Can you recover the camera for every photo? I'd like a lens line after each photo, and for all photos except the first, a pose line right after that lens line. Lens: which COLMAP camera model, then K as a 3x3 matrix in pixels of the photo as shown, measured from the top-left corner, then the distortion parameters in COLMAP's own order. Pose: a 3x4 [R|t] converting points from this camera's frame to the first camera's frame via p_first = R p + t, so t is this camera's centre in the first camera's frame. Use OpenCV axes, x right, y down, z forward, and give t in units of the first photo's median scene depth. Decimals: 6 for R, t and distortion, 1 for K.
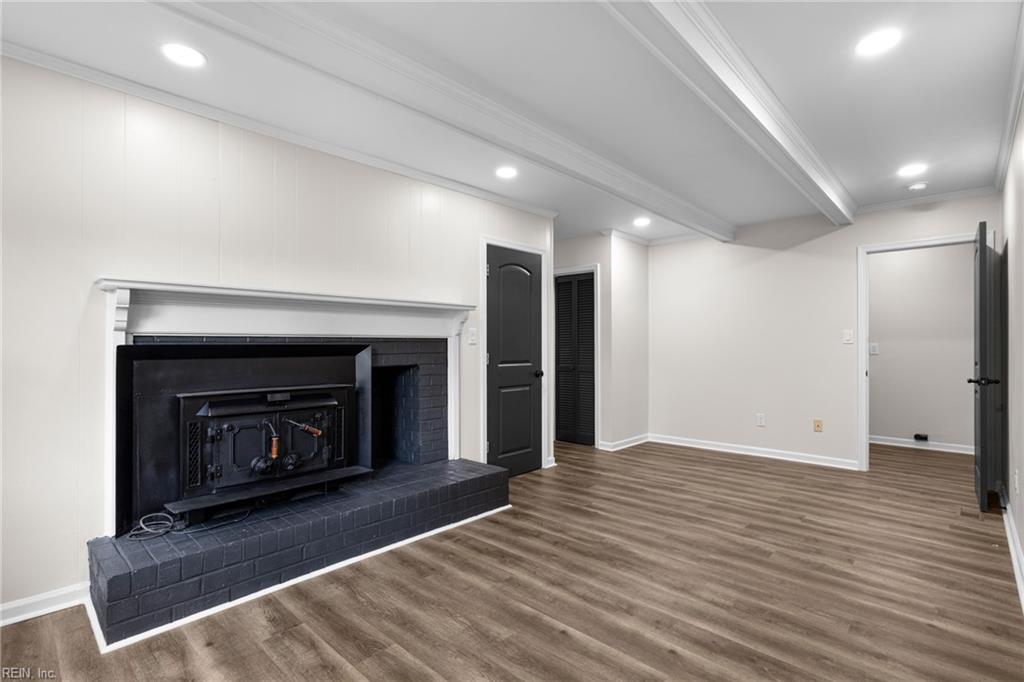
lens RADIAL K [[480.0, 0, 523.7], [0, 480.0, 341.4], [0, 0, 1]] dist [-0.007384, 0.004931]
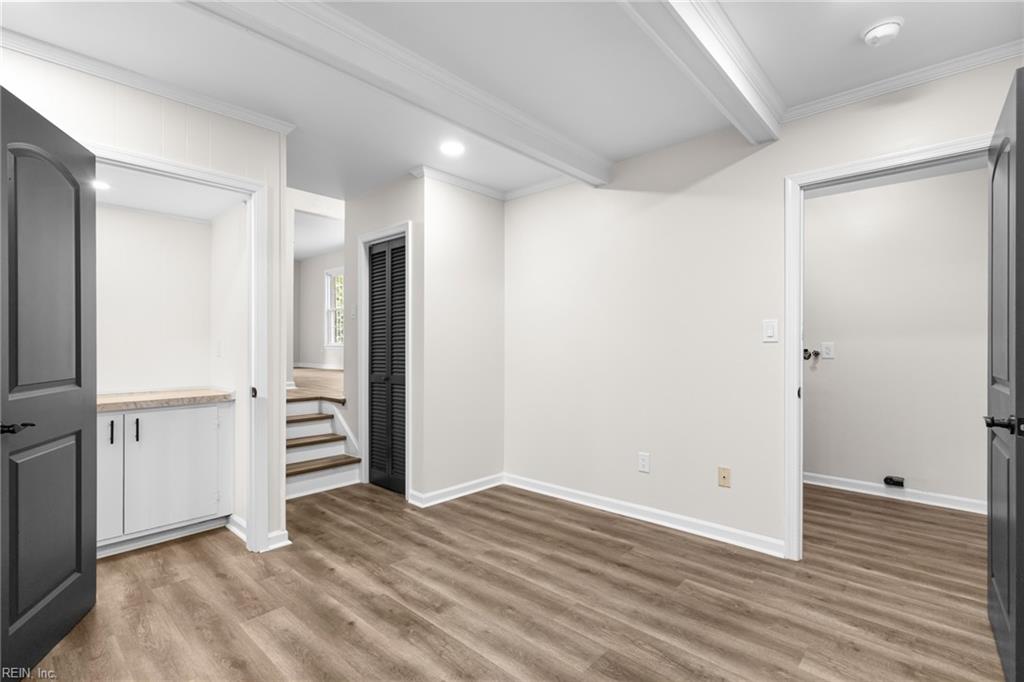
lens RADIAL K [[480.0, 0, 514.4], [0, 480.0, 343.2], [0, 0, 1]] dist [-0.007384, 0.004931]
pose [[0.999938, 0.000196, 0.011111, 0.442580], [-0.000280, 0.999971, 0.007553, 0.001543], [-0.011109, -0.007555, 0.999910, 0.512388]]
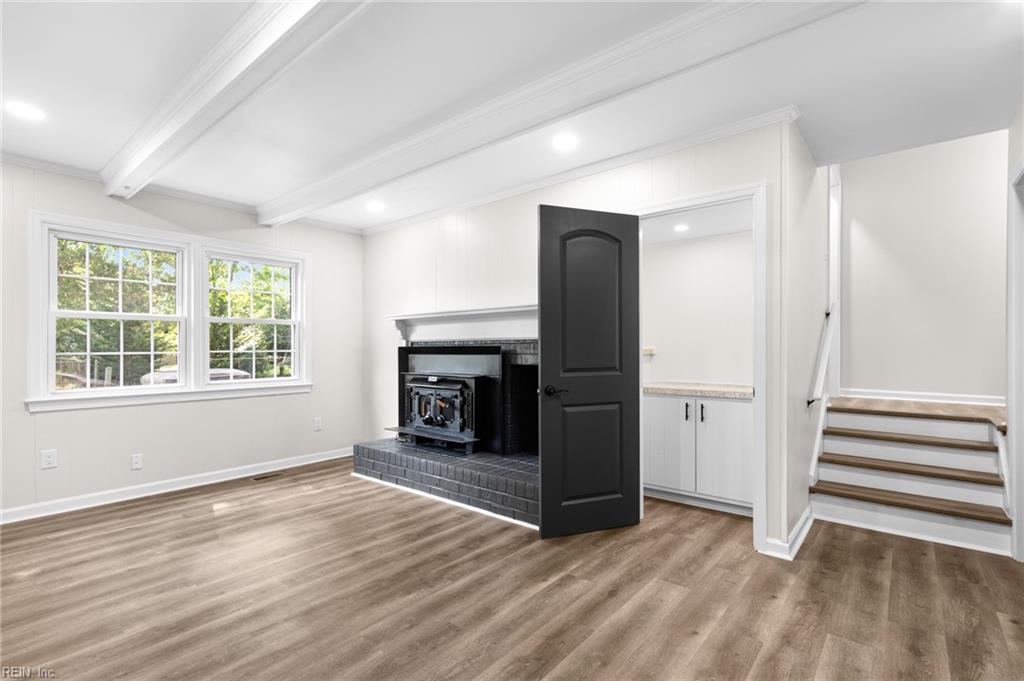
lens RADIAL K [[480.0, 0, 505.3], [0, 480.0, 345.4], [0, 0, 1]] dist [-0.007384, 0.004931]
pose [[0.043246, -0.005848, -0.999047, 0.782647], [0.011124, 0.999924, -0.005372, 0.009736], [0.999003, -0.010881, 0.043308, 0.831540]]
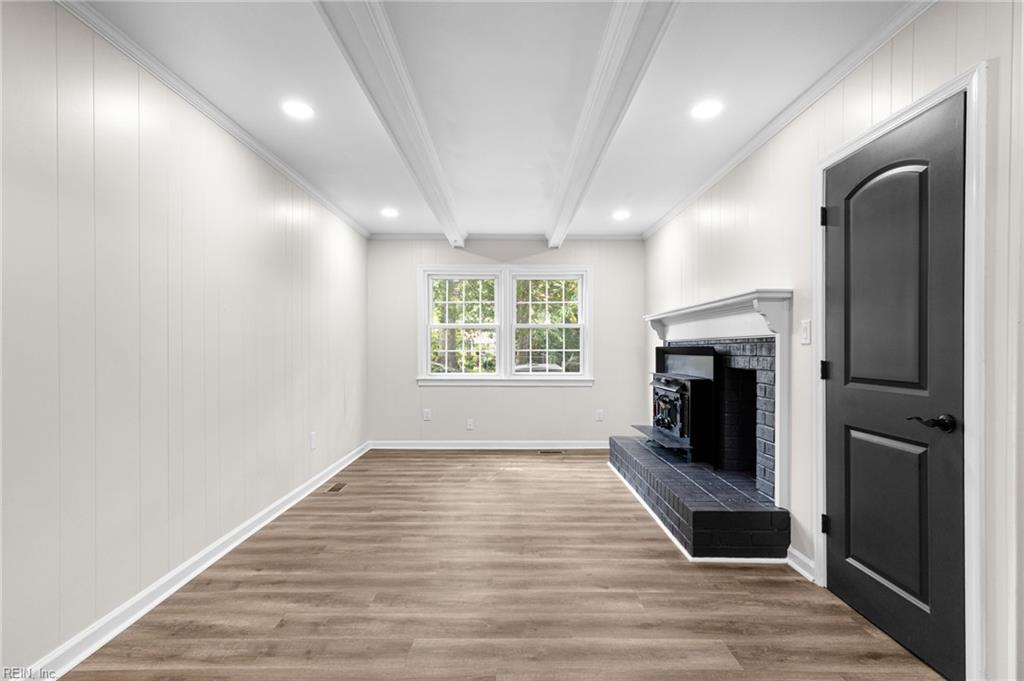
lens RADIAL K [[480.0, 0, 505.0], [0, 480.0, 348.8], [0, 0, 1]] dist [-0.007384, 0.004931]
pose [[-0.744905, 0.004779, -0.667154, 0.656616], [0.009189, 0.999953, -0.003097, 0.009639], [0.667107, -0.008438, -0.744914, 1.293813]]
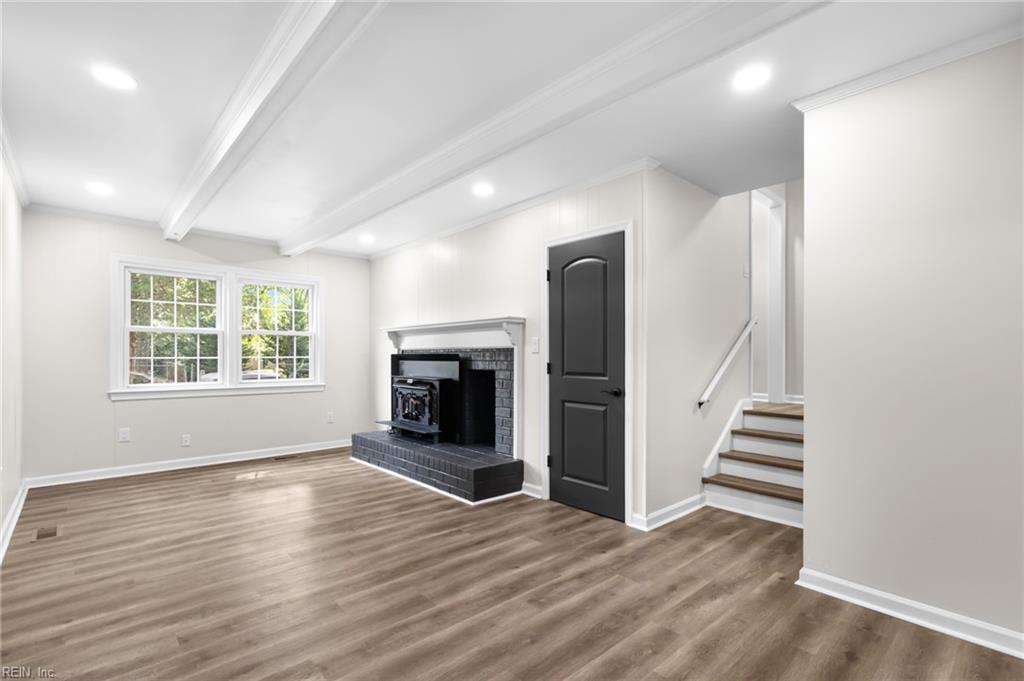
lens RADIAL K [[480.0, 0, 505.2], [0, 480.0, 355.3], [0, 0, 1]] dist [-0.007384, 0.004931]
pose [[-0.100943, -0.000155, -0.994892, 0.973571], [0.006992, 0.999975, -0.000866, 0.011268], [0.994868, -0.007044, -0.100939, 1.116596]]
